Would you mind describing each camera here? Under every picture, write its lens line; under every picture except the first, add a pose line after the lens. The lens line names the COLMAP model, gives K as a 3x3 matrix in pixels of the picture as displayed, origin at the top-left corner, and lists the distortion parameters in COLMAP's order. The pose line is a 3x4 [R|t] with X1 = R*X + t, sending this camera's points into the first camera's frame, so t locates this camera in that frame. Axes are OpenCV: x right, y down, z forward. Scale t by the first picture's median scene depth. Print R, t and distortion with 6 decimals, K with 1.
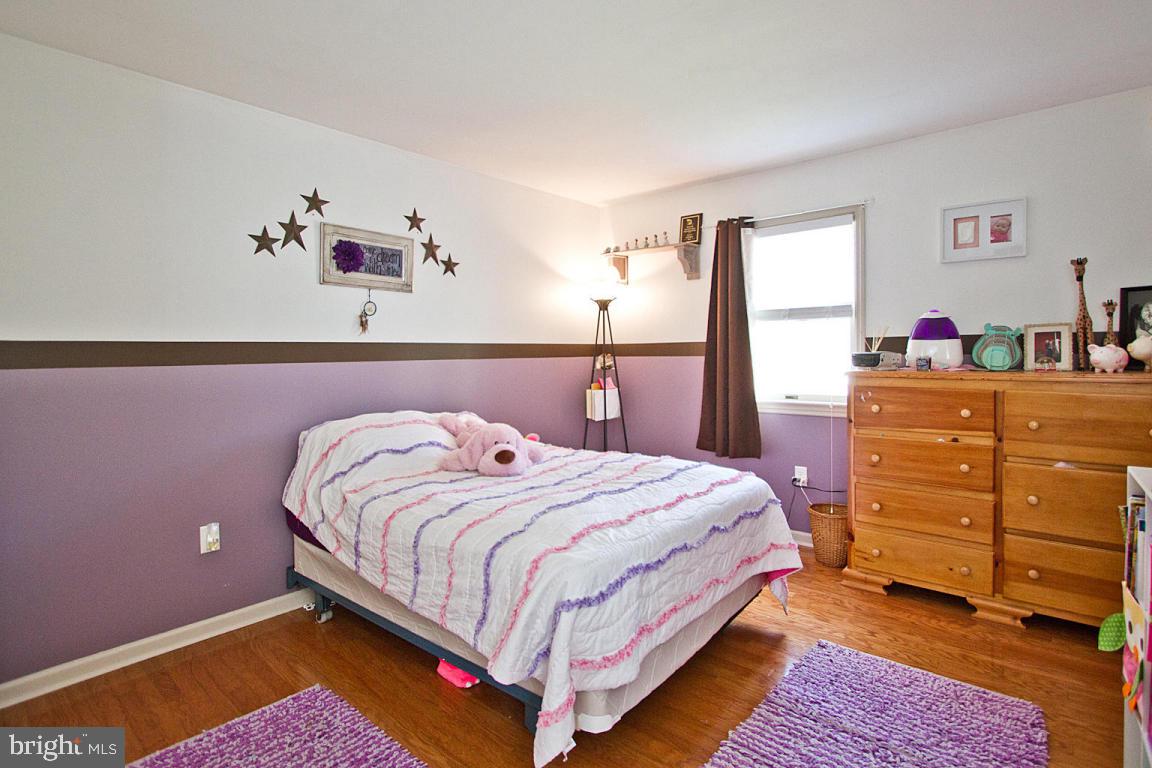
lens RADIAL K [[579.6, 0, 567.2], [0, 579.6, 355.3], [0, 0, 1]] dist [-0.012847, 0.000522]
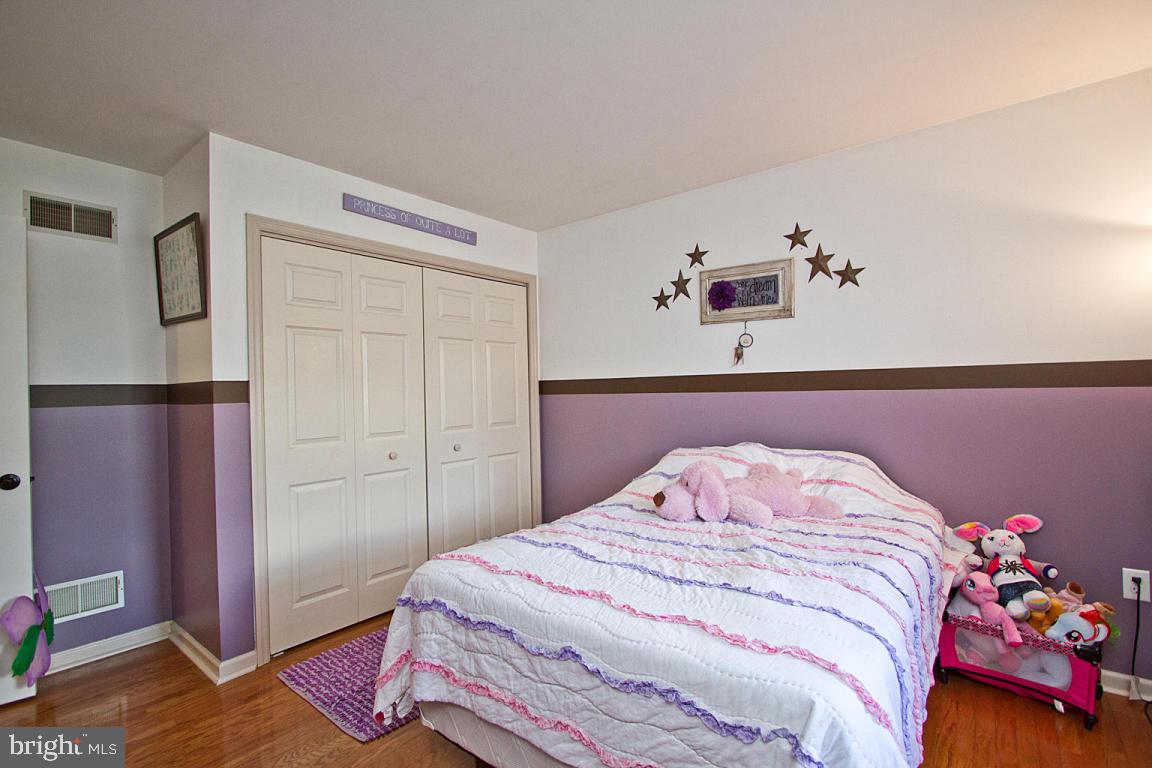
lens RADIAL K [[530.8, 0, 579.7], [0, 530.8, 385.7], [0, 0, 1]] dist [-0.014179, 0.000222]
pose [[0.030566, 0.006743, -0.999510, 0.594951], [0.014250, 0.999873, 0.007181, -0.011372], [0.999431, -0.014462, 0.030466, 0.678605]]
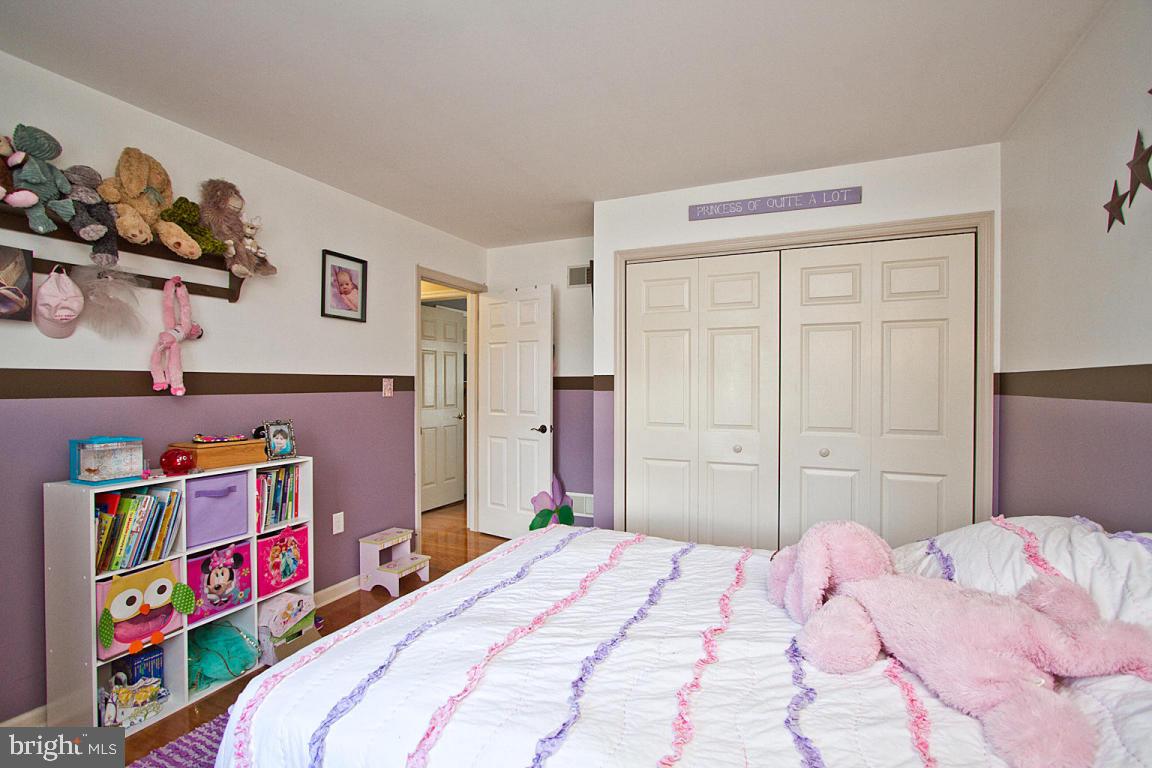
lens RADIAL K [[532.0, 0, 576.6], [0, 532.0, 387.8], [0, 0, 1]] dist [-0.013615, 0.000245]
pose [[-0.961167, 0.013859, -0.275621, 0.173283], [0.009138, 0.999789, 0.018403, -0.014416], [0.275817, 0.015170, -0.961090, 1.217910]]
